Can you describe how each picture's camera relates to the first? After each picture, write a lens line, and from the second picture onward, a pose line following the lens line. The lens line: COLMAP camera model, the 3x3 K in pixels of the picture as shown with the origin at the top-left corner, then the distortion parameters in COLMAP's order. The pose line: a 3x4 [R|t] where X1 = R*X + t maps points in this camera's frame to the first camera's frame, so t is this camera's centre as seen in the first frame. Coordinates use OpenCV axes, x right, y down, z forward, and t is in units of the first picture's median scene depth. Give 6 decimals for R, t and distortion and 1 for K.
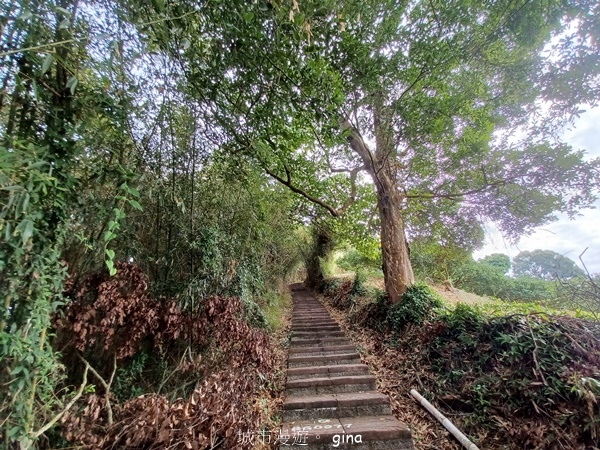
lens RADIAL K [[240.0, 0, 300.0], [0, 240.0, 225.0], [0, 0, 1]] dist [-0.000265, -0.000040]
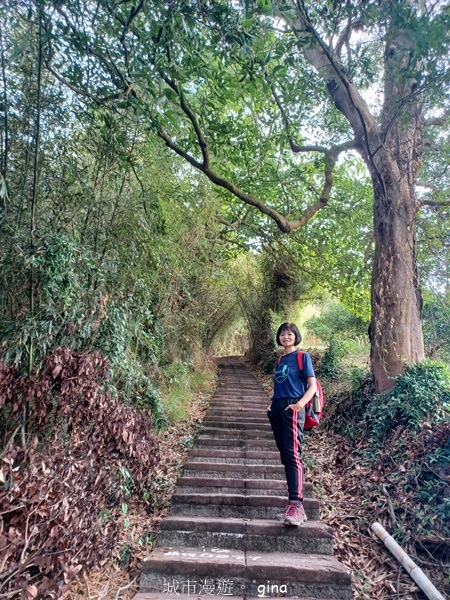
lens RADIAL K [[446.8, 0, 225.0], [0, 446.8, 300.0], [0, 0, 1]] dist [0.032209, 0.001541]
pose [[0.995316, 0.067156, -0.069547, 0.092080], [-0.060294, 0.993510, 0.096453, 0.031603], [0.075573, -0.091808, 0.992905, -0.066421]]
